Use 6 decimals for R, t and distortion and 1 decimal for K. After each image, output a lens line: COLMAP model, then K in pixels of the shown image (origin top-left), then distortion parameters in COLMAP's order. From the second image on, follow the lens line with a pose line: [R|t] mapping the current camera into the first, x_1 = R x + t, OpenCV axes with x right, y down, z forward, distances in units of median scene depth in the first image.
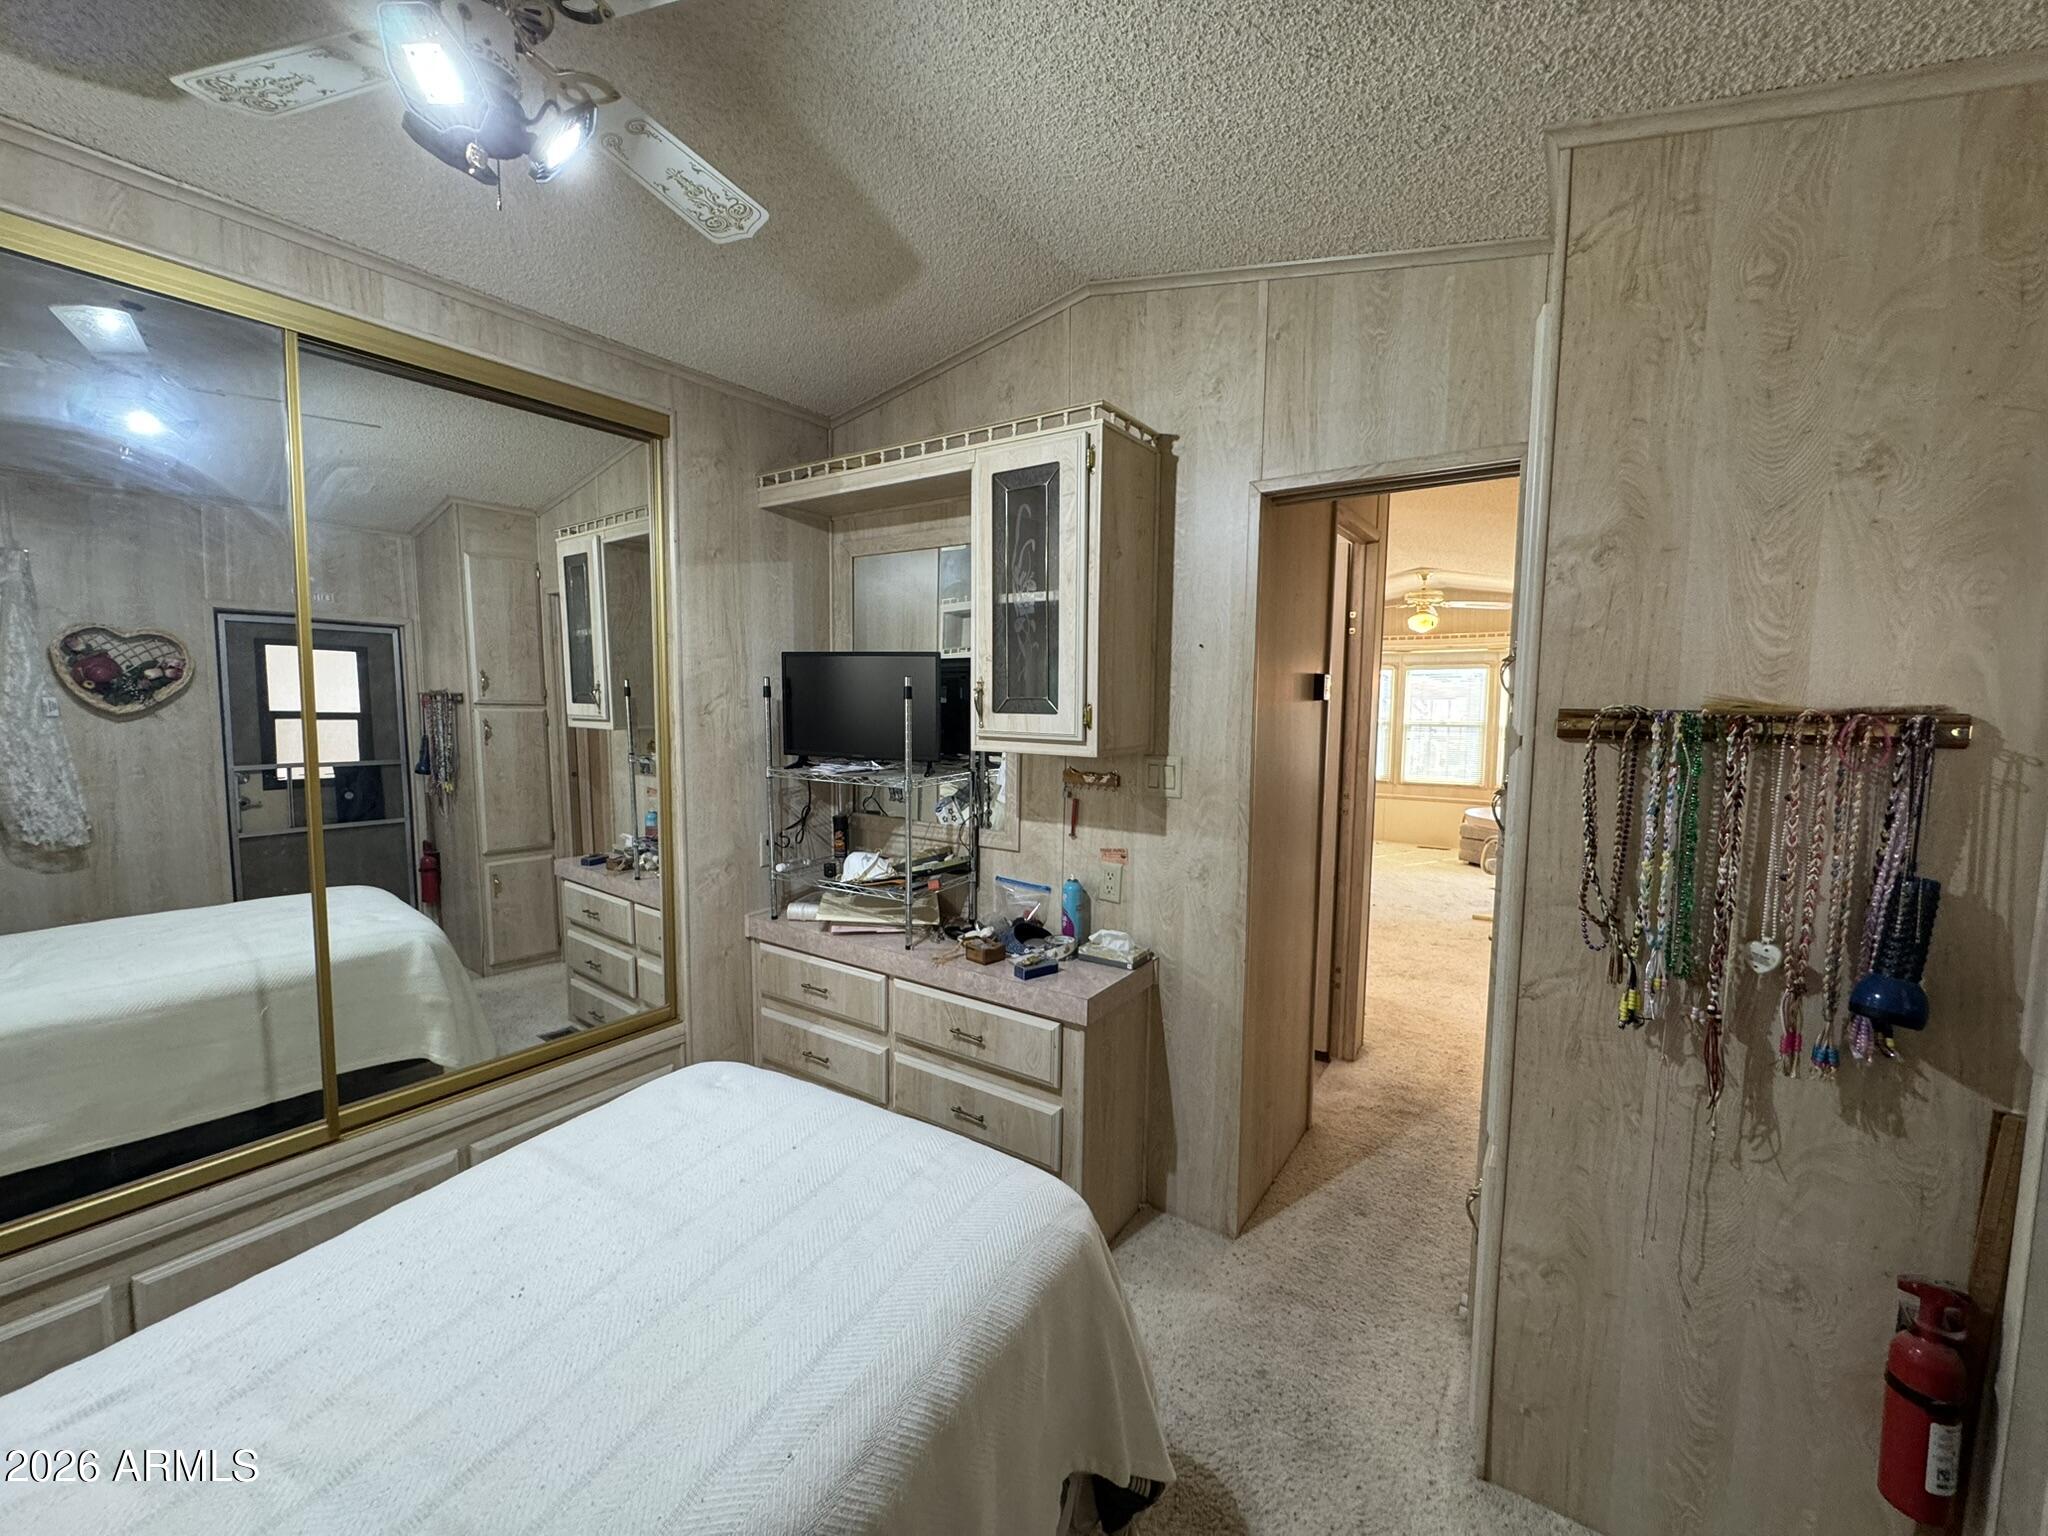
lens RADIAL K [[818.8, 0, 1020.3], [0, 818.8, 766.2], [0, 0, 1]] dist [-0.001713, -0.000652]
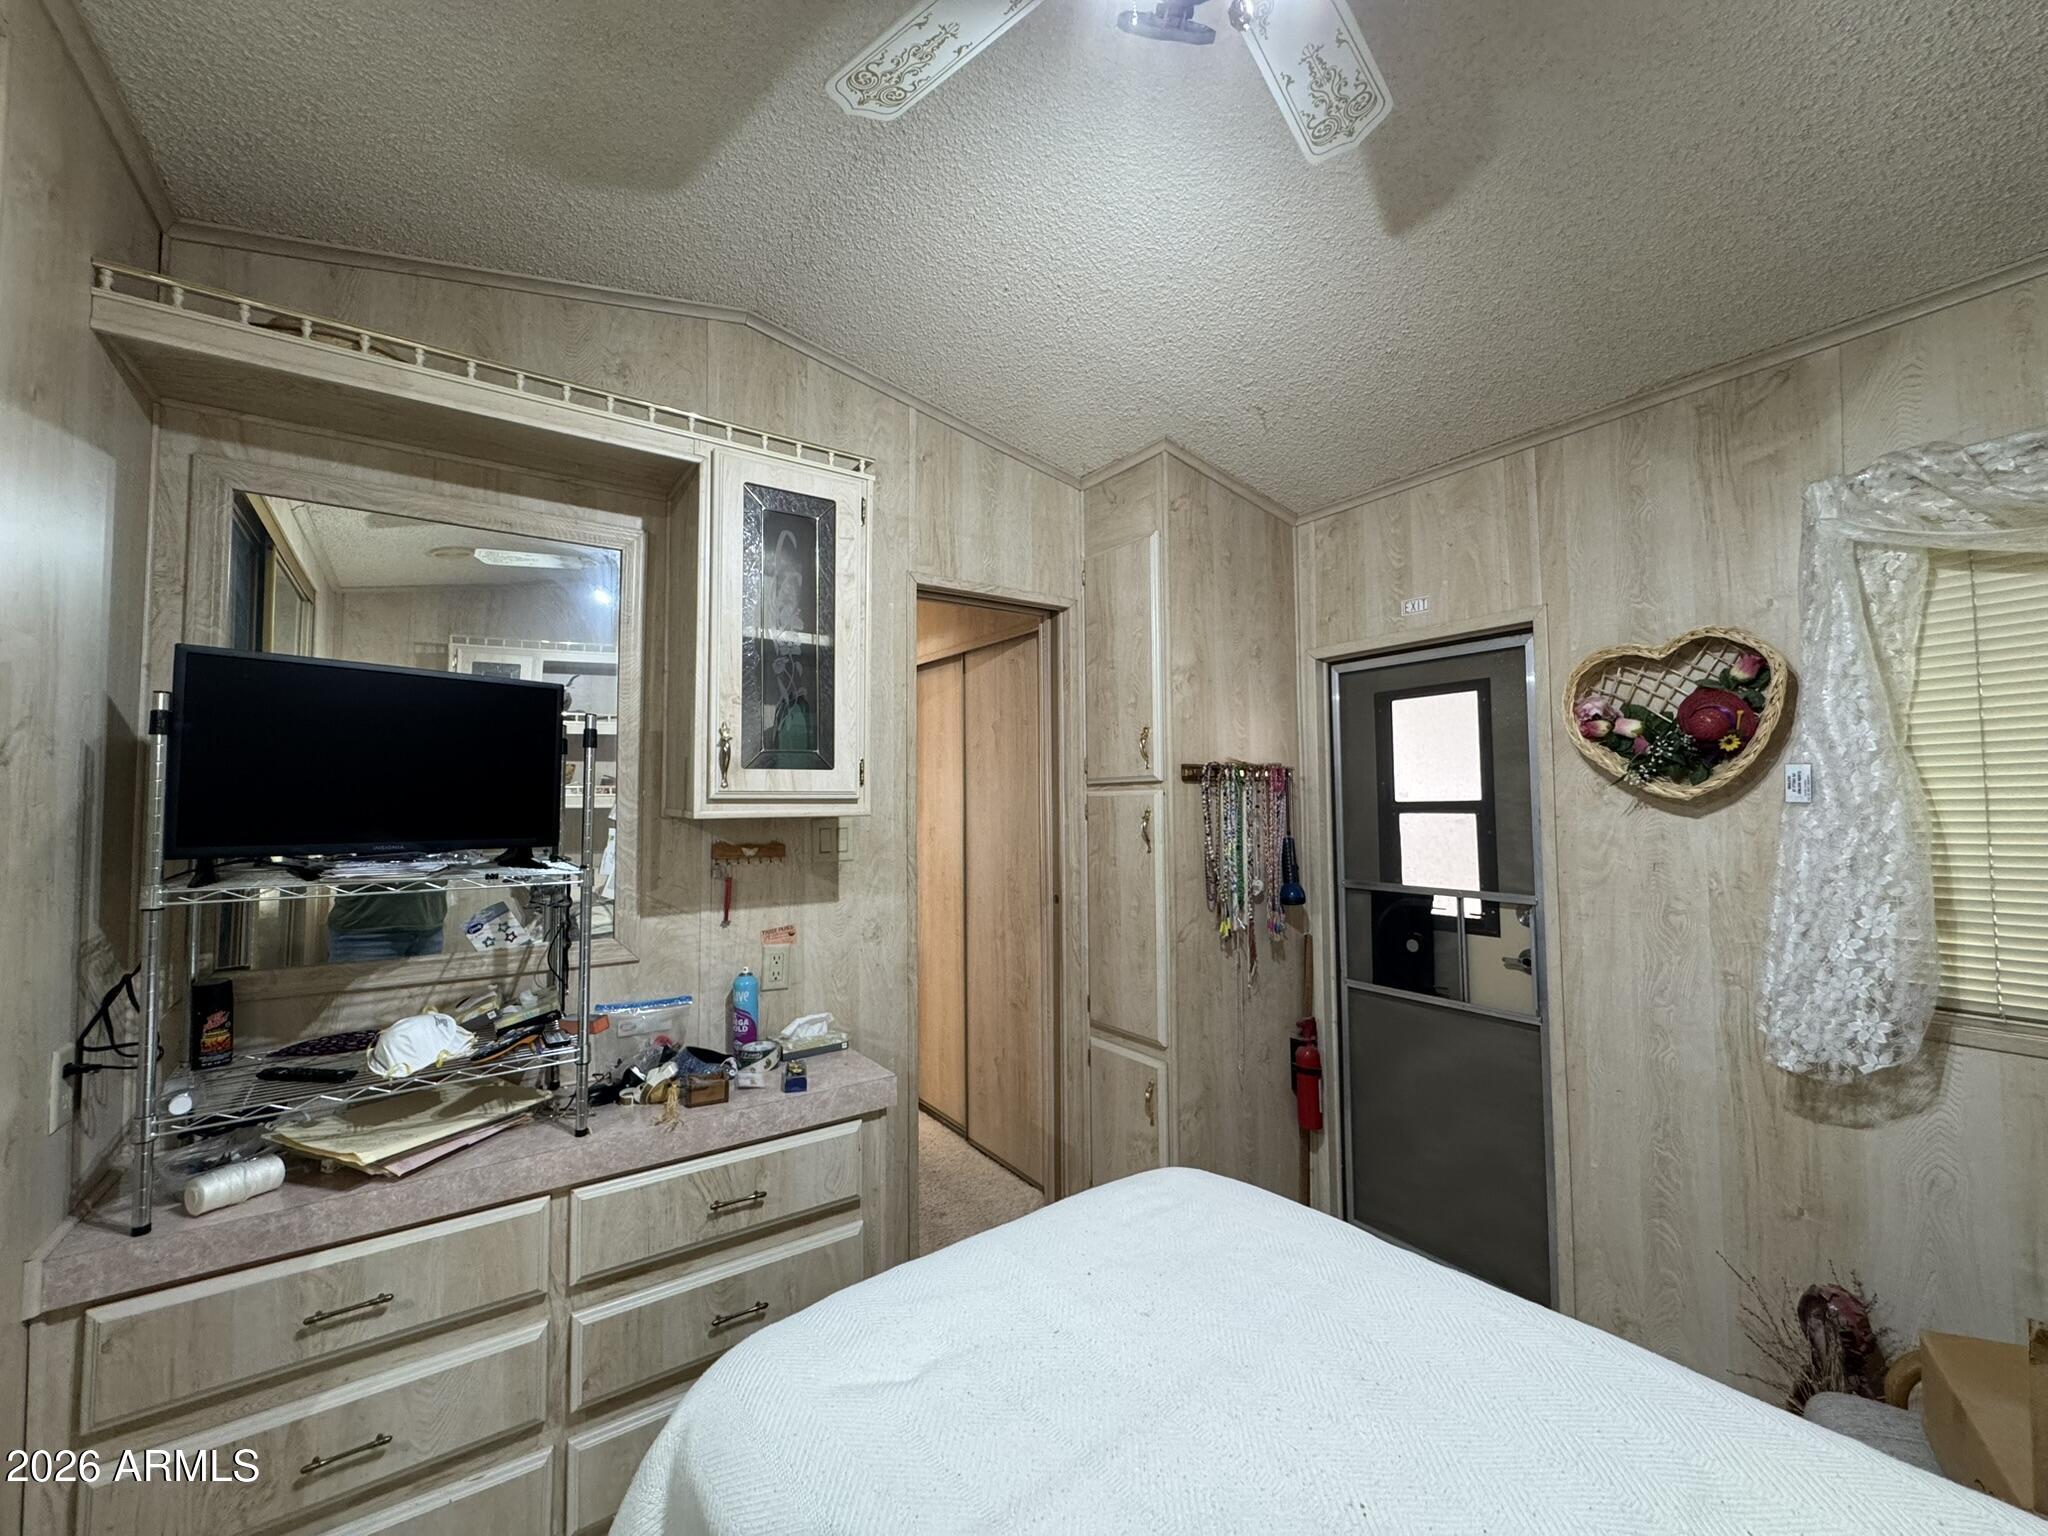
lens RADIAL K [[818.8, 0, 1020.3], [0, 818.8, 766.2], [0, 0, 1]] dist [-0.001713, -0.000652]
pose [[0.352028, 0.030232, 0.935501, -0.663070], [0.092343, 0.993480, -0.066854, 0.011032], [-0.931423, 0.109921, 0.346941, 0.453101]]
